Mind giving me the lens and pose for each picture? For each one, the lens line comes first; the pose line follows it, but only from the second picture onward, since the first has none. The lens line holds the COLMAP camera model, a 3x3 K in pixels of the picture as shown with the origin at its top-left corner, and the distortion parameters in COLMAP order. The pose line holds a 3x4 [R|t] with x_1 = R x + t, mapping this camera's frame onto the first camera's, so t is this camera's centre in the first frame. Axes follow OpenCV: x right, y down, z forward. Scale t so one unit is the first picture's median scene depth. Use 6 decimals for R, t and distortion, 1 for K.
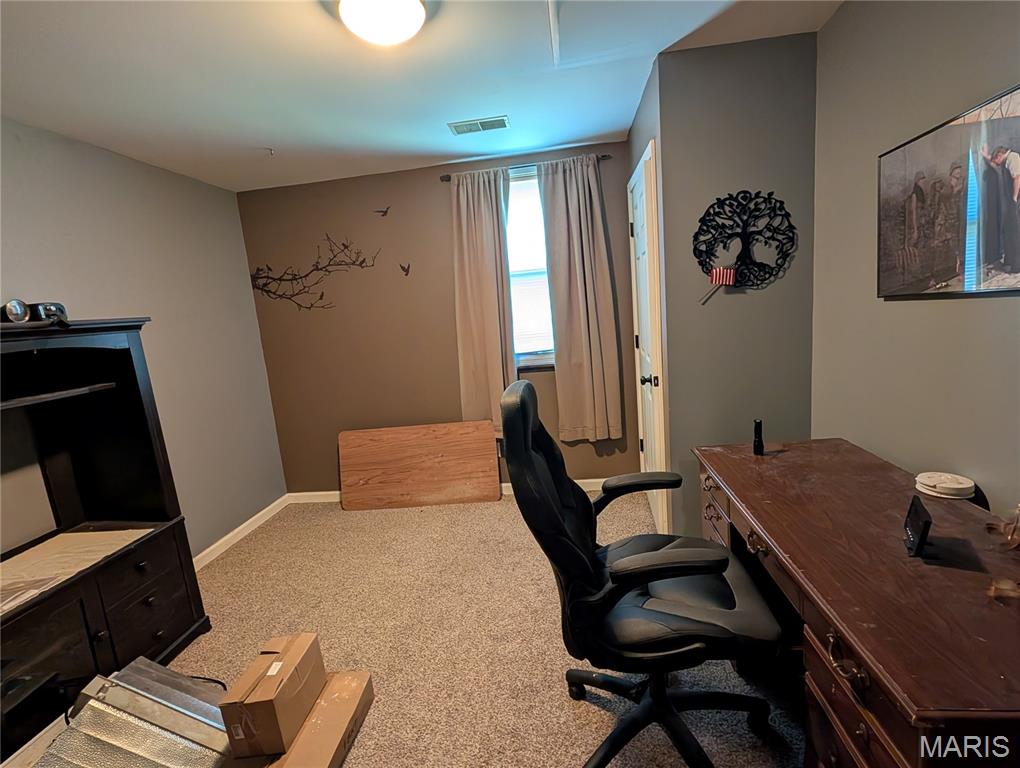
lens RADIAL K [[443.7, 0, 508.8], [0, 443.7, 379.8], [0, 0, 1]] dist [-0.003618, 0.000184]
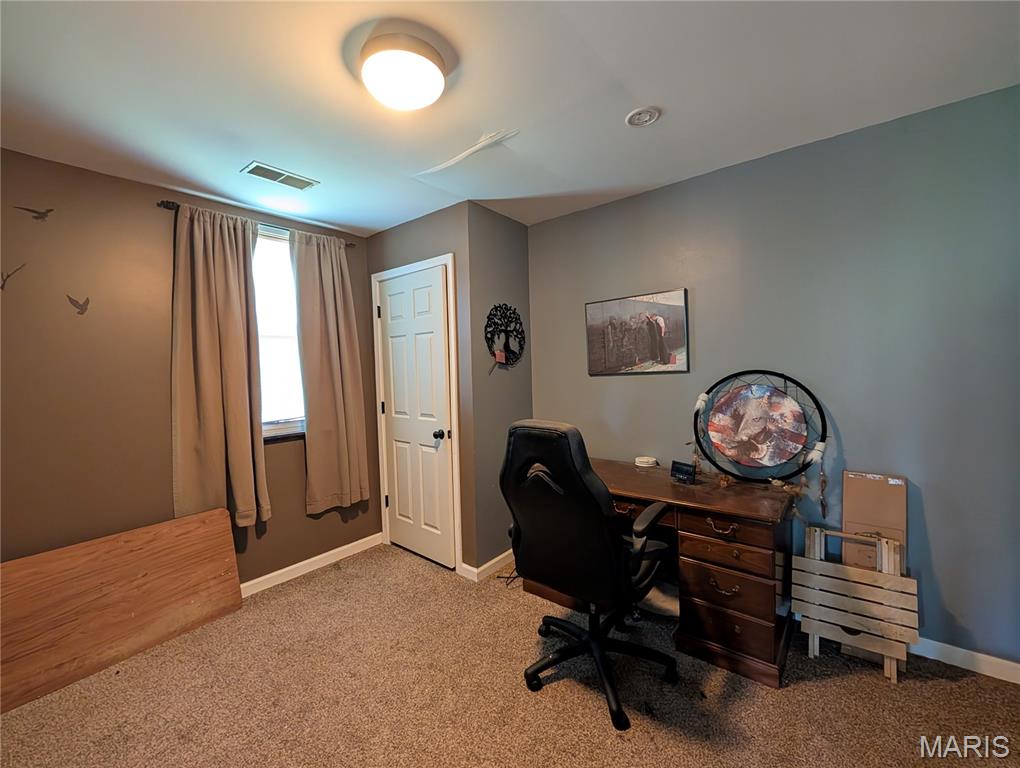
lens RADIAL K [[402.6, 0, 508.5], [0, 402.6, 384.5], [0, 0, 1]] dist [0.000118, 0.000254]
pose [[0.574024, 0.038486, 0.817934, -0.386351], [0.104902, 0.987207, -0.120071, 0.014154], [-0.812091, 0.154727, 0.562643, 0.154546]]
